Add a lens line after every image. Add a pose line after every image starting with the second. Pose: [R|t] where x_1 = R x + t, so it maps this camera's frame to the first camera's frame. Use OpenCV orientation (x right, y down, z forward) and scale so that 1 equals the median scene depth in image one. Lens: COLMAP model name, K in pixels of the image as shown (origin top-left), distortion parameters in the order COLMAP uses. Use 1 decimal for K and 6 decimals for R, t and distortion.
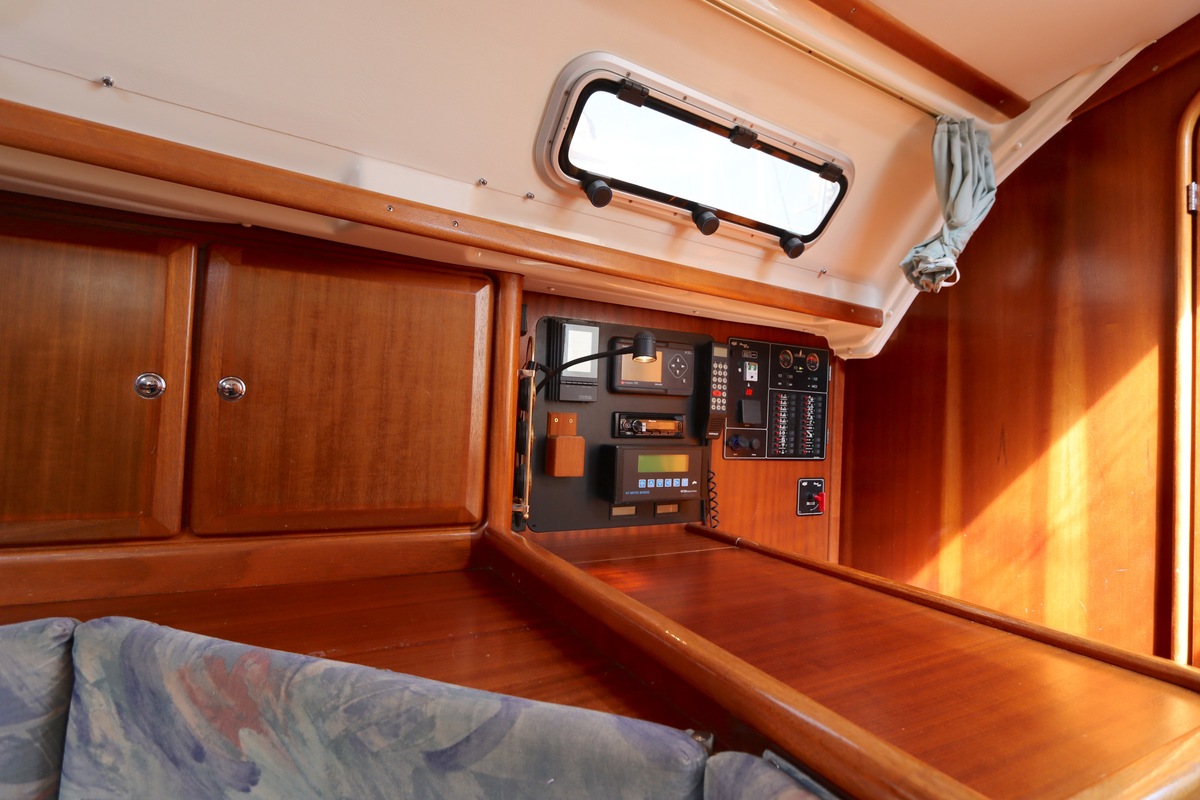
lens RADIAL K [[602.9, 0, 601.7], [0, 602.9, 397.4], [0, 0, 1]] dist [-0.013147, 0.000880]
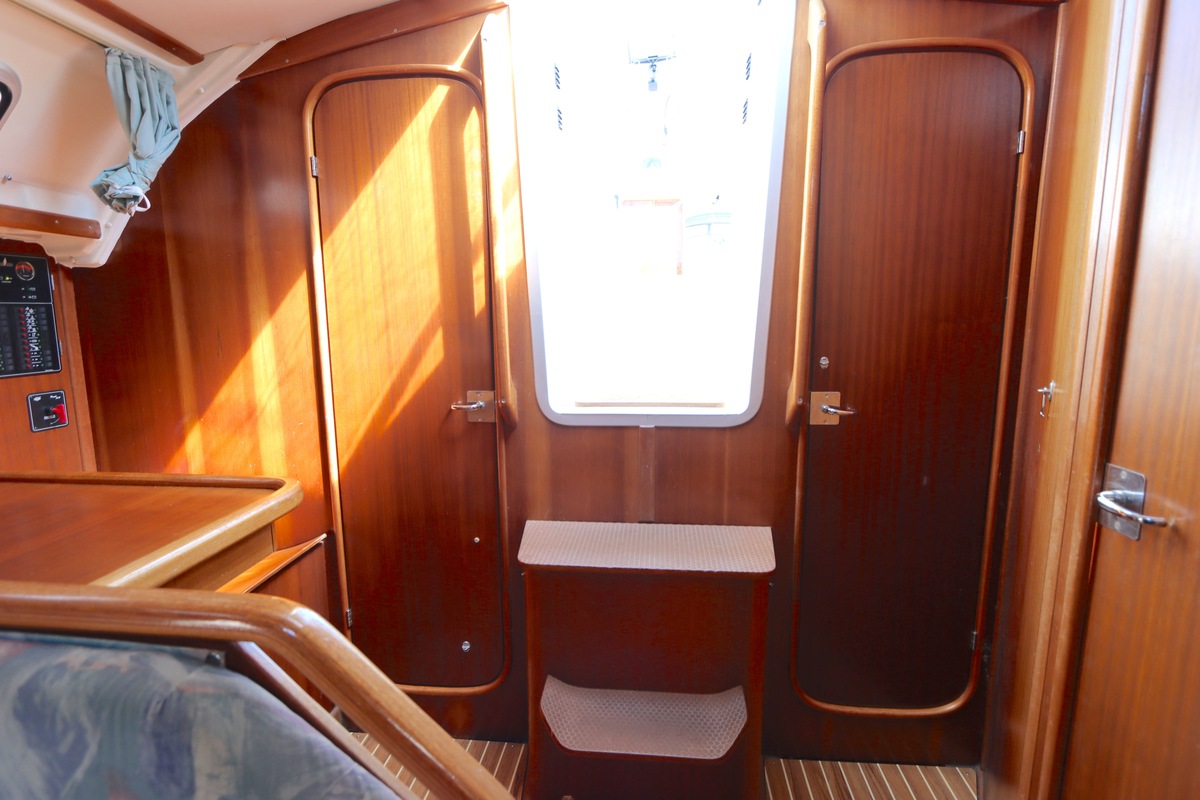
lens RADIAL K [[602.9, 0, 602.9], [0, 602.9, 395.6], [0, 0, 1]] dist [-0.013147, 0.000880]
pose [[0.552261, -0.166006, 0.816976, 0.071295], [0.008561, 0.981052, 0.193558, -0.051605], [-0.833627, -0.099900, 0.543218, -0.363367]]
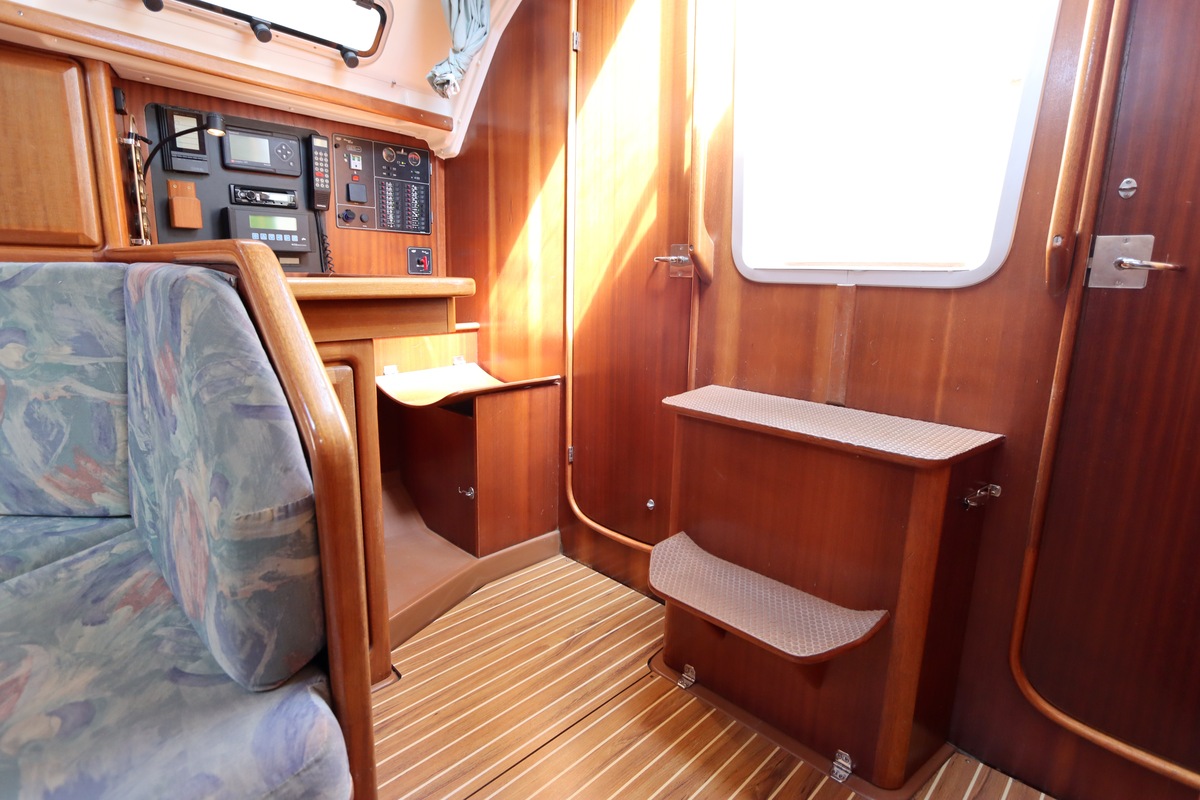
lens RADIAL K [[602.9, 0, 600.9], [0, 602.9, 394.6], [0, 0, 1]] dist [-0.013147, 0.000880]
pose [[0.954625, -0.074740, 0.288279, 0.414690], [0.006863, 0.973260, 0.229603, 0.191102], [-0.297731, -0.217206, 0.929612, -0.630171]]
